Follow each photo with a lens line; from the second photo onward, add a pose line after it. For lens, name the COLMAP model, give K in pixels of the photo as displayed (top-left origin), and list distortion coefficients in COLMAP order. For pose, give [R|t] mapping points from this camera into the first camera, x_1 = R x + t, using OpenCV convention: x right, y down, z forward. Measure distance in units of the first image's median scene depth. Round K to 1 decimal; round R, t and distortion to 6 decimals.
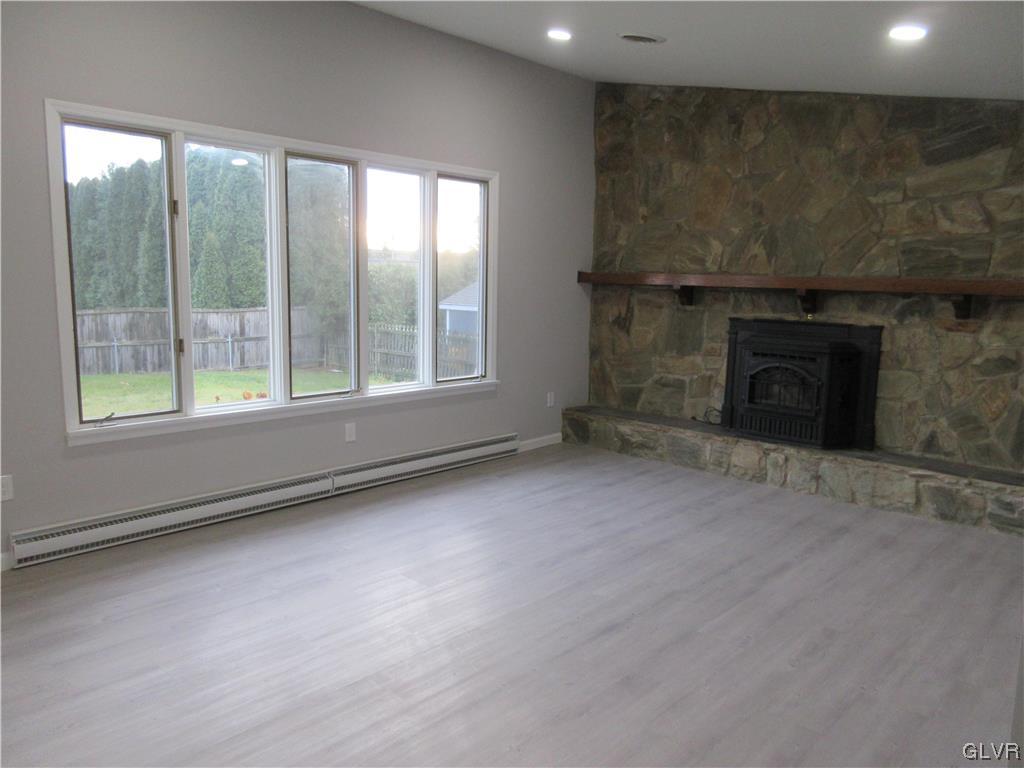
lens RADIAL K [[762.4, 0, 510.5], [0, 762.4, 377.2], [0, 0, 1]] dist [0.007610, 0.001914]
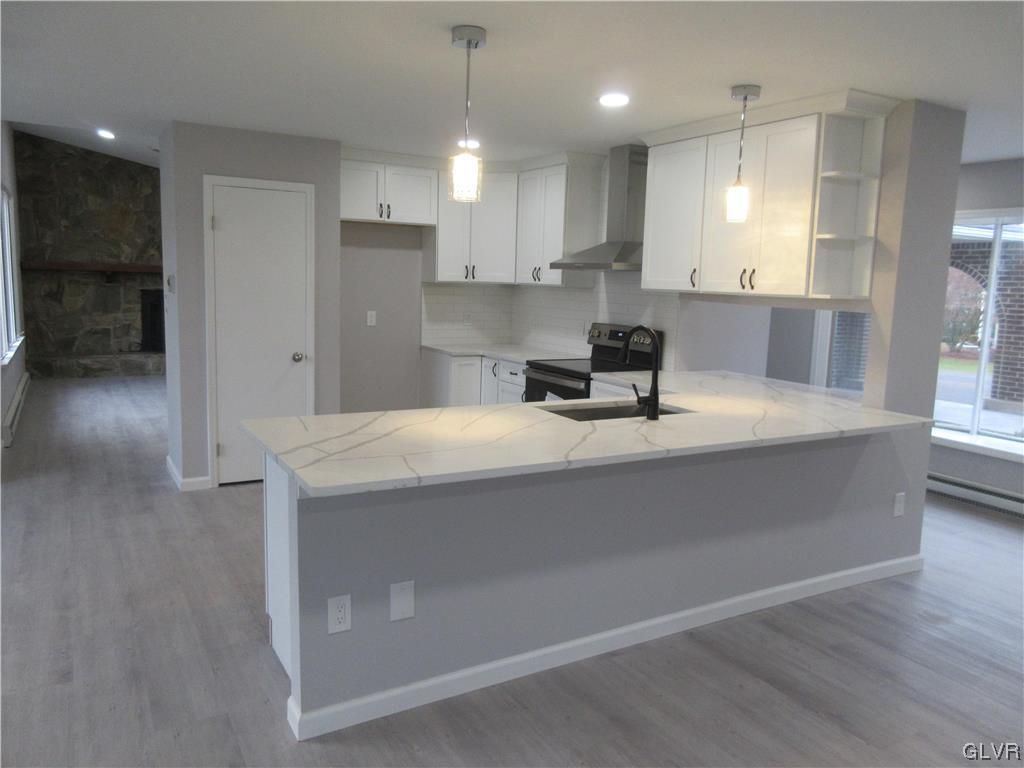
lens RADIAL K [[762.4, 0, 508.5], [0, 762.4, 382.9], [0, 0, 1]] dist [0.007610, 0.001914]
pose [[0.293179, -0.141997, 0.945454, -1.106138], [0.102182, 0.987898, 0.116686, 0.015775], [-0.950581, 0.062398, 0.304141, -0.322284]]
